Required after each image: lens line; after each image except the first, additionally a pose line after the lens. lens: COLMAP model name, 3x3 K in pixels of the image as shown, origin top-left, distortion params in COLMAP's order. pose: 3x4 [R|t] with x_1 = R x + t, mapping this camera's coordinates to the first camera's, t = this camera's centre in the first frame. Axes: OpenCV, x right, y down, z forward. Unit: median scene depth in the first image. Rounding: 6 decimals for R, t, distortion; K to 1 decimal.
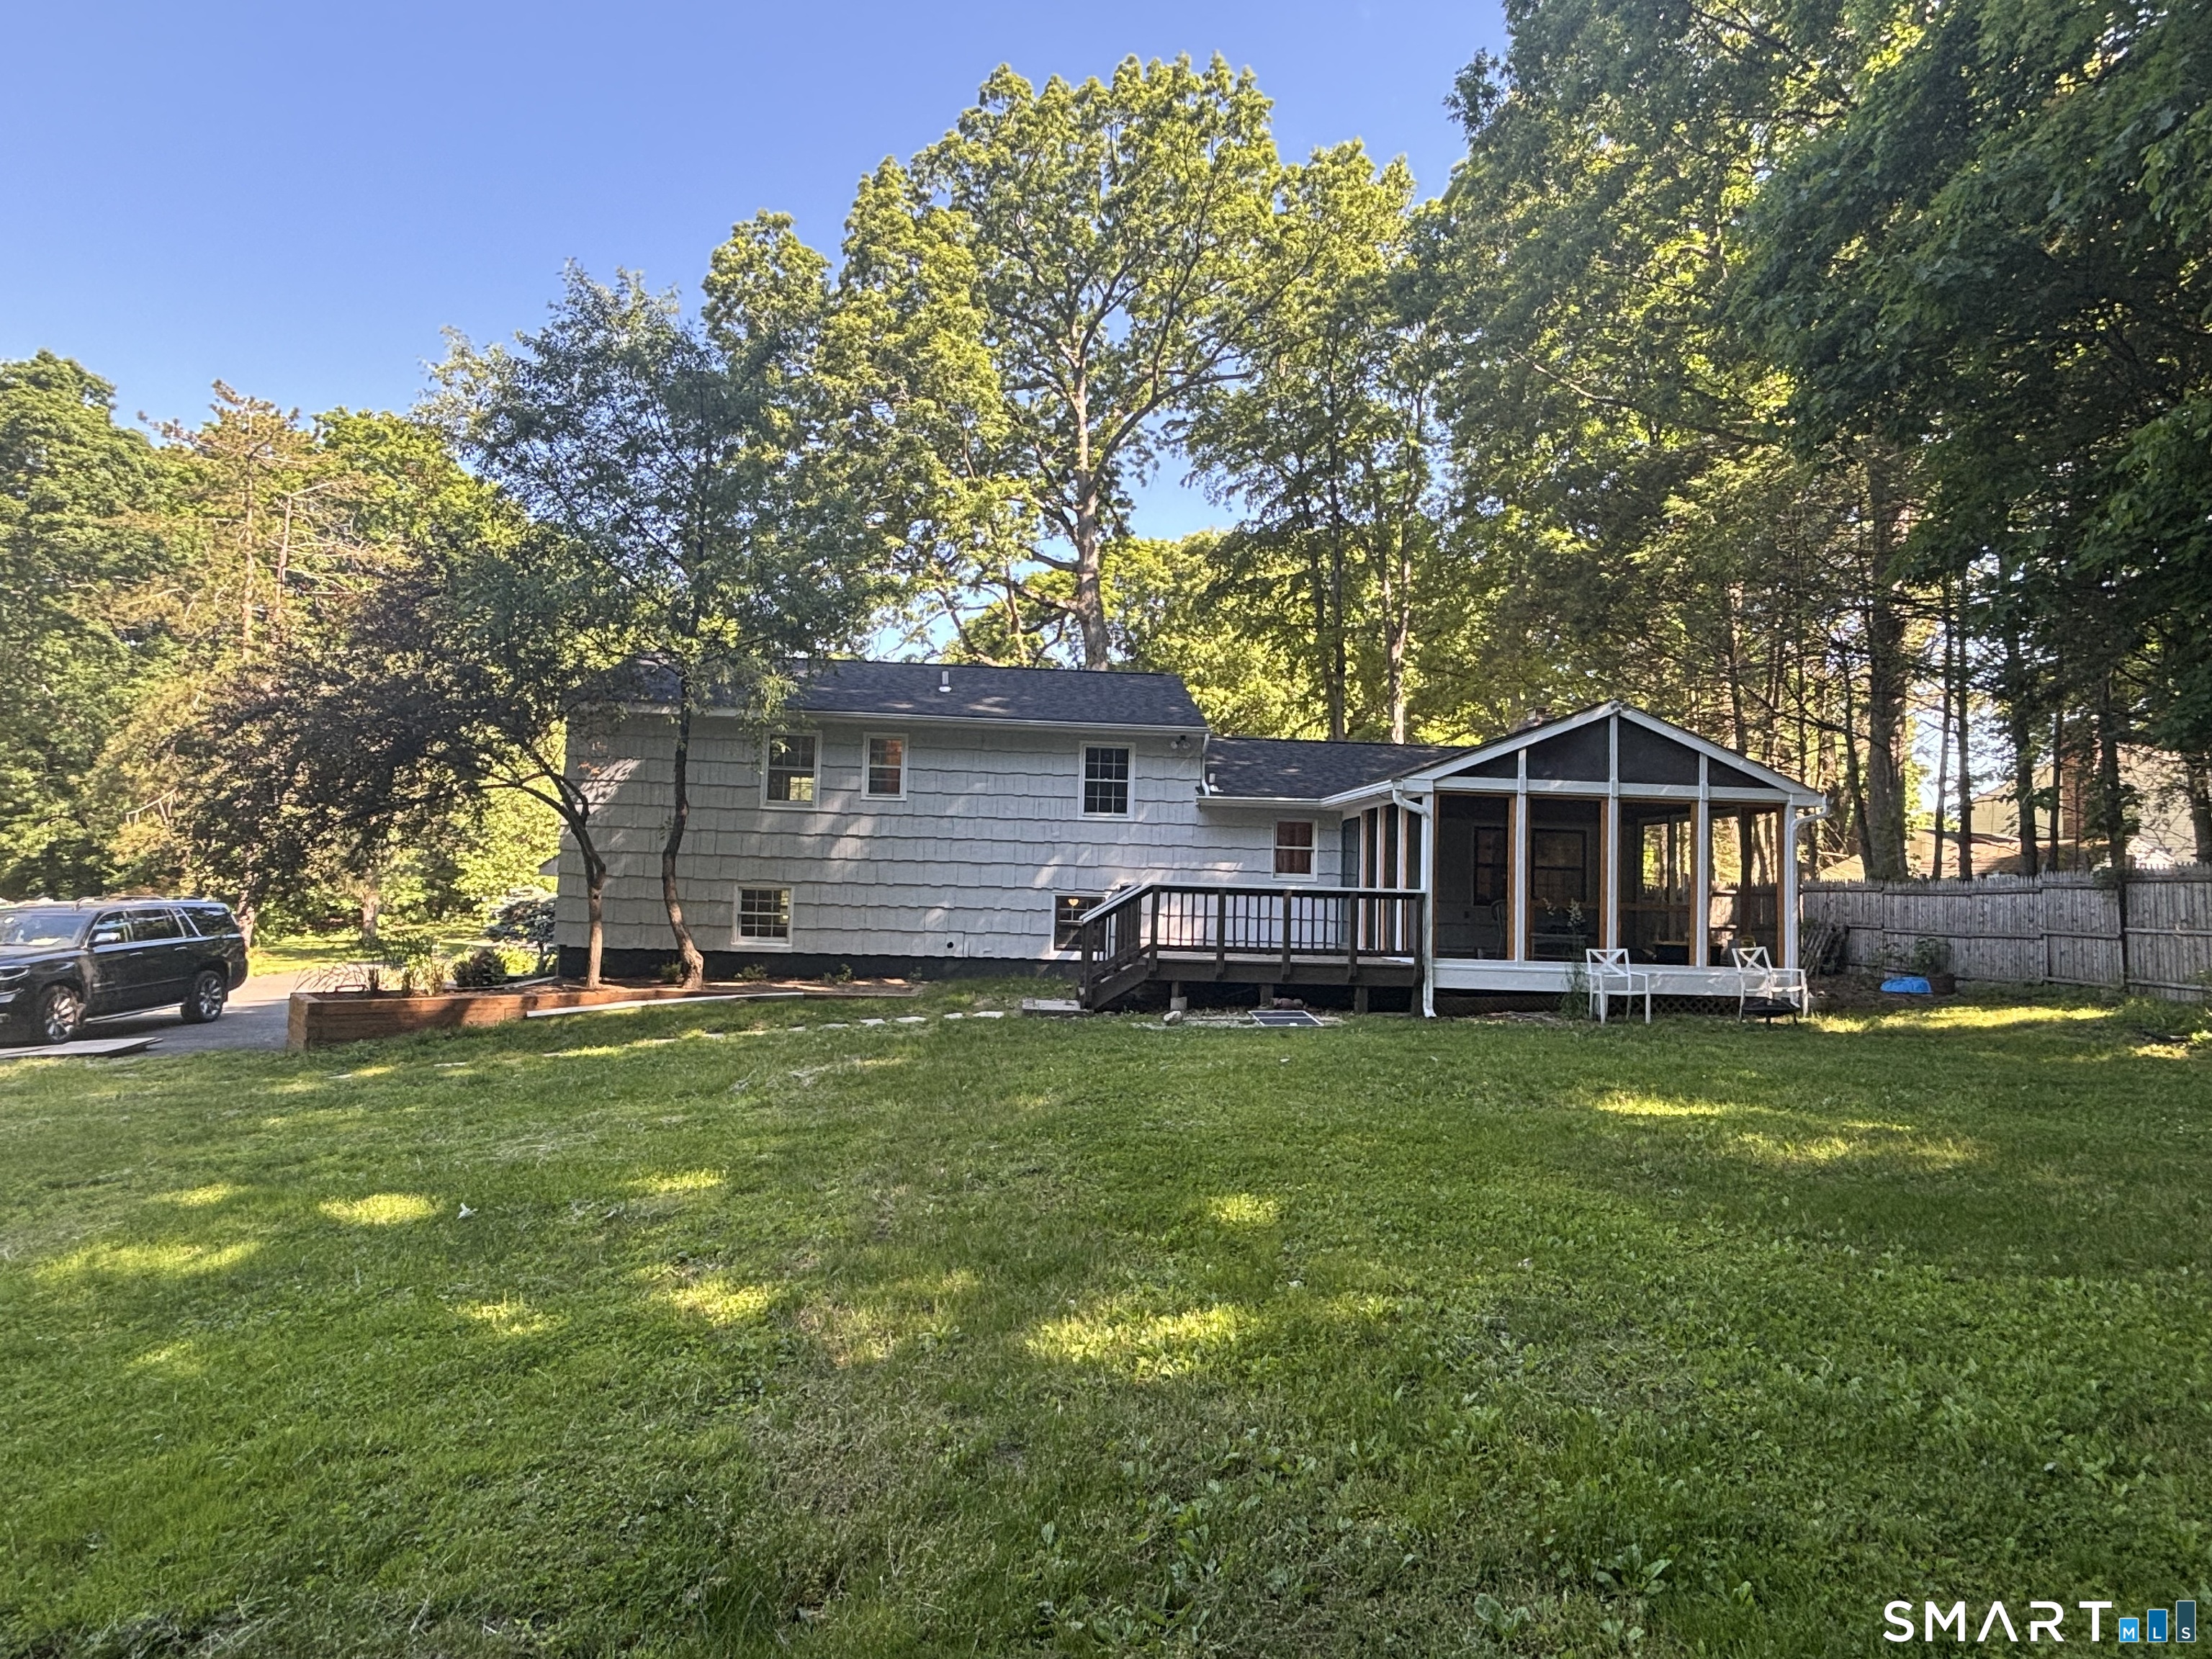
lens RADIAL K [[1223.6, 0, 1110.5], [0, 1223.6, 830.8], [0, 0, 1]] dist [-0.000114, -0.000529]
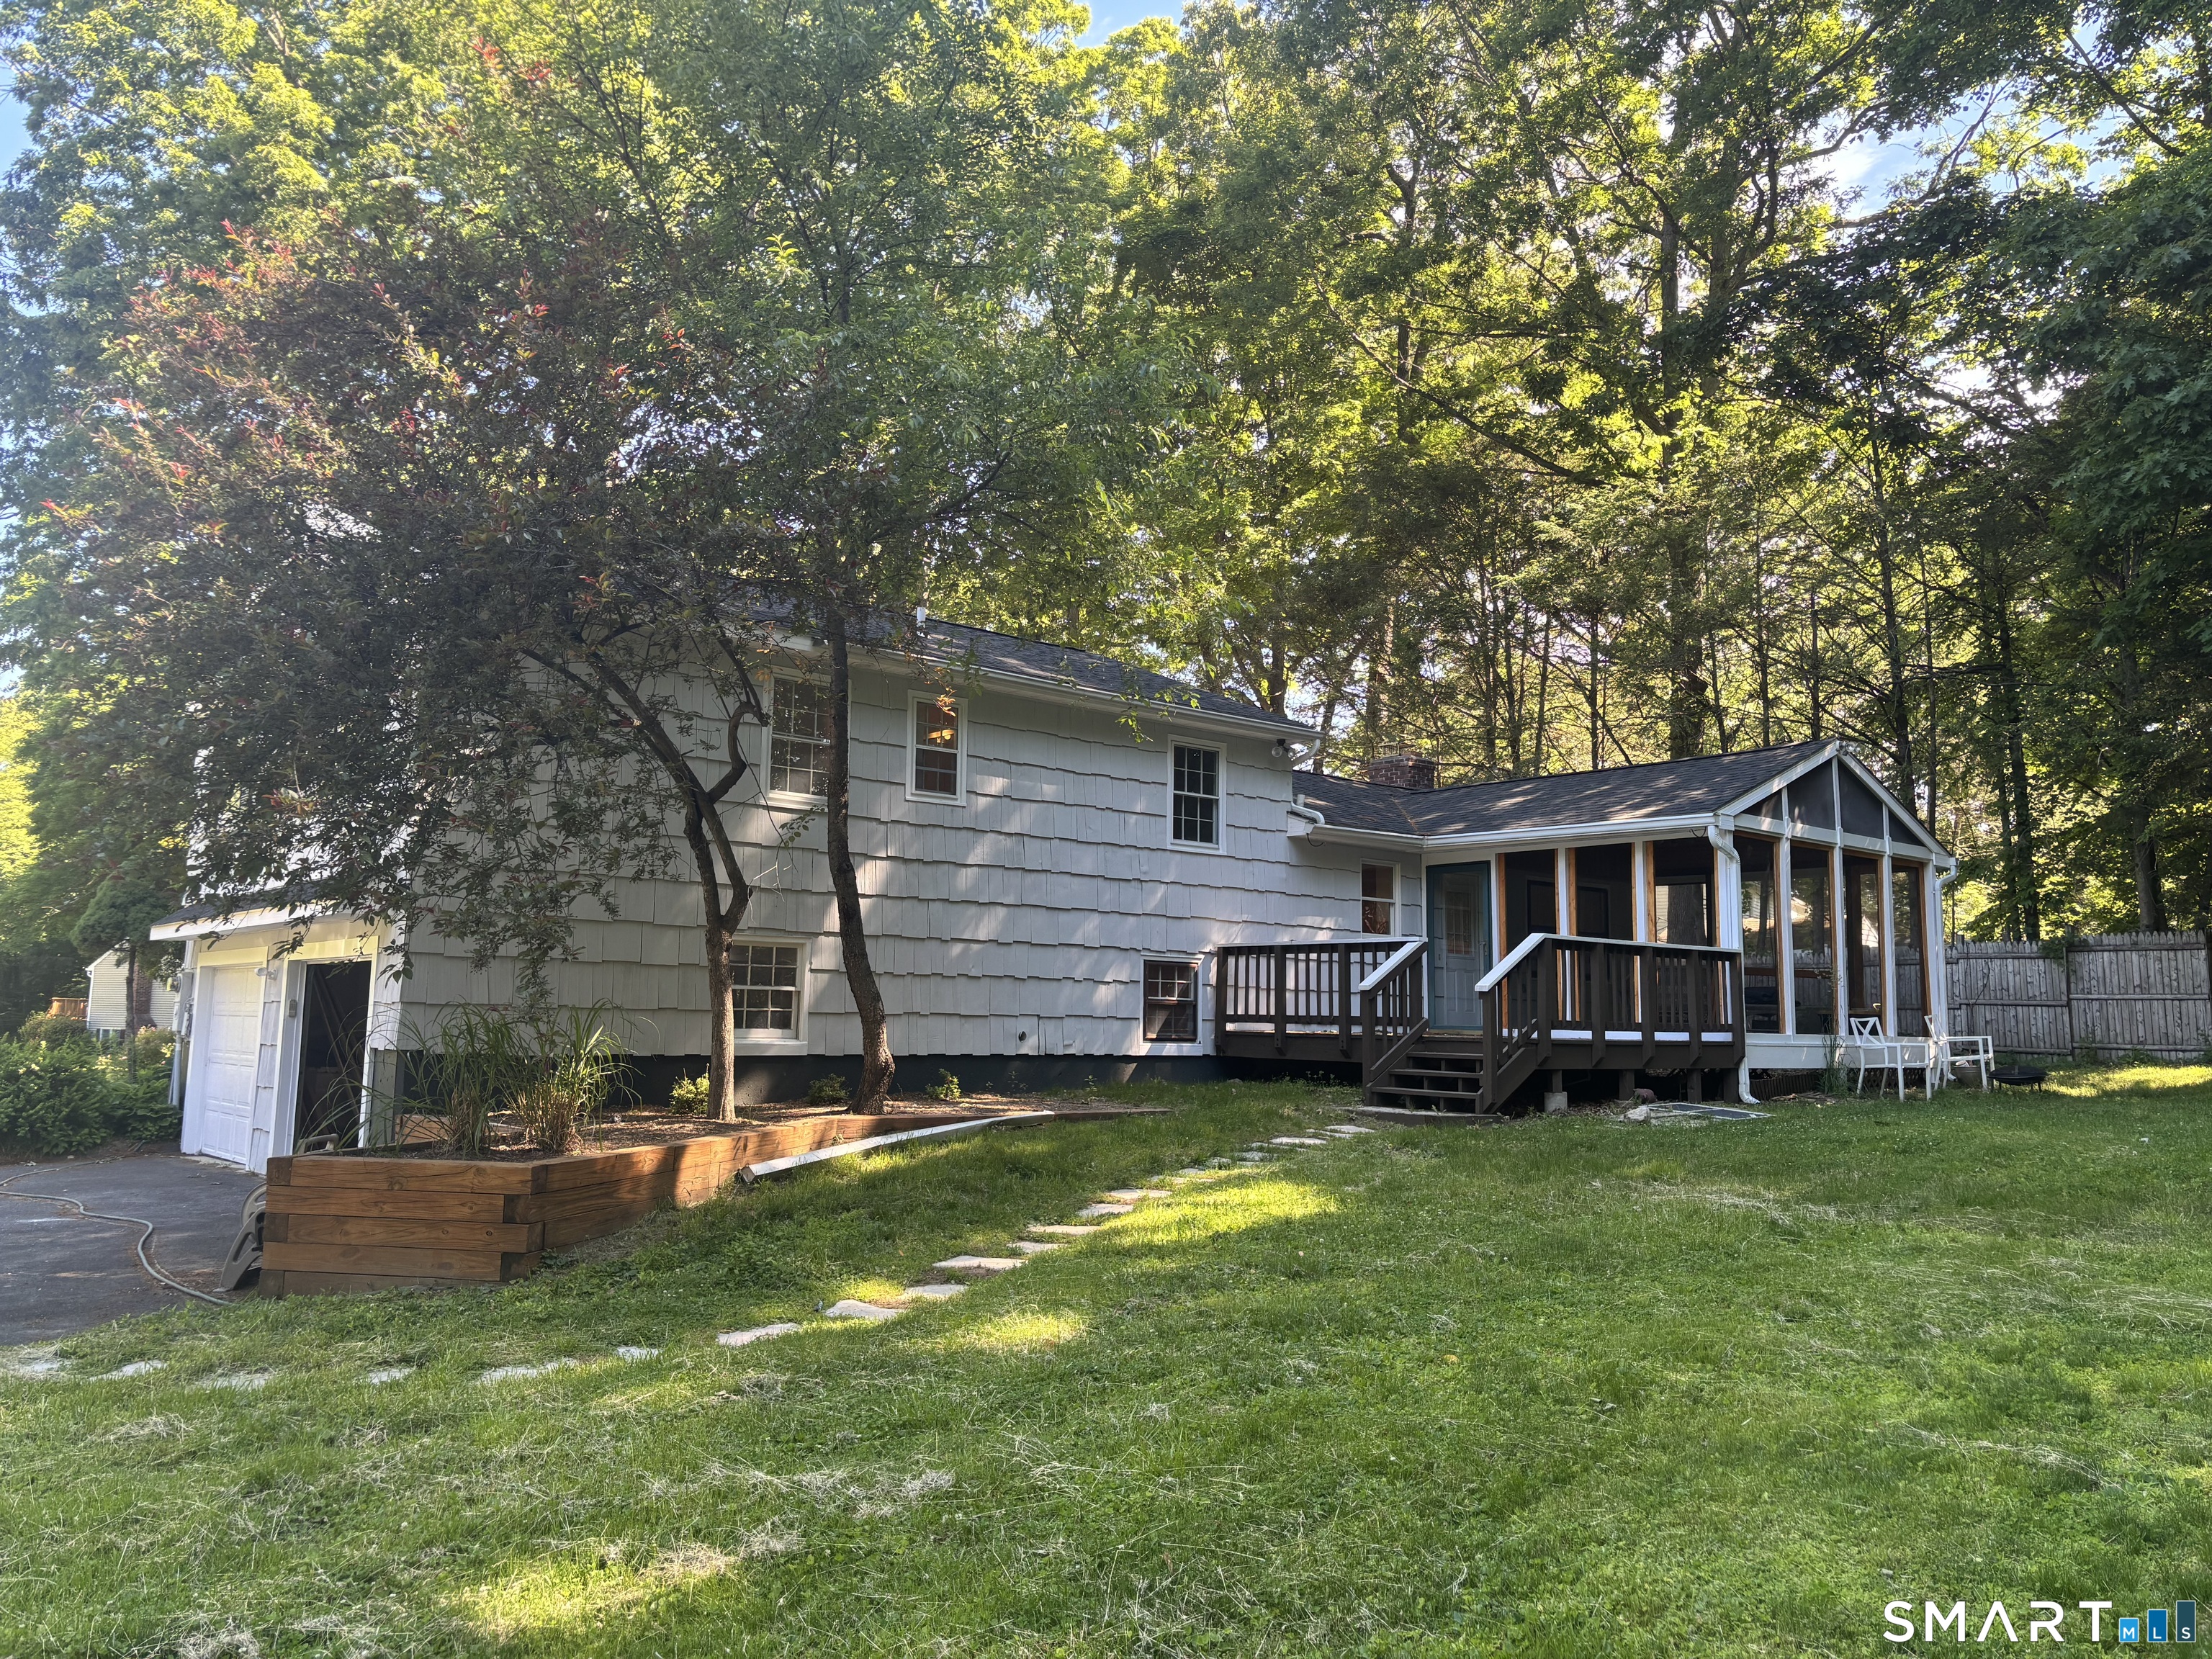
lens RADIAL K [[1704.2, 0, 1121.1], [0, 1704.2, 826.0], [0, 0, 1]] dist [0.011088, -0.019395]
pose [[0.805737, 0.053064, 0.589892, -0.614066], [-0.026208, 0.998197, -0.053996, 0.030532], [-0.591694, 0.028046, 0.805675, 0.252023]]
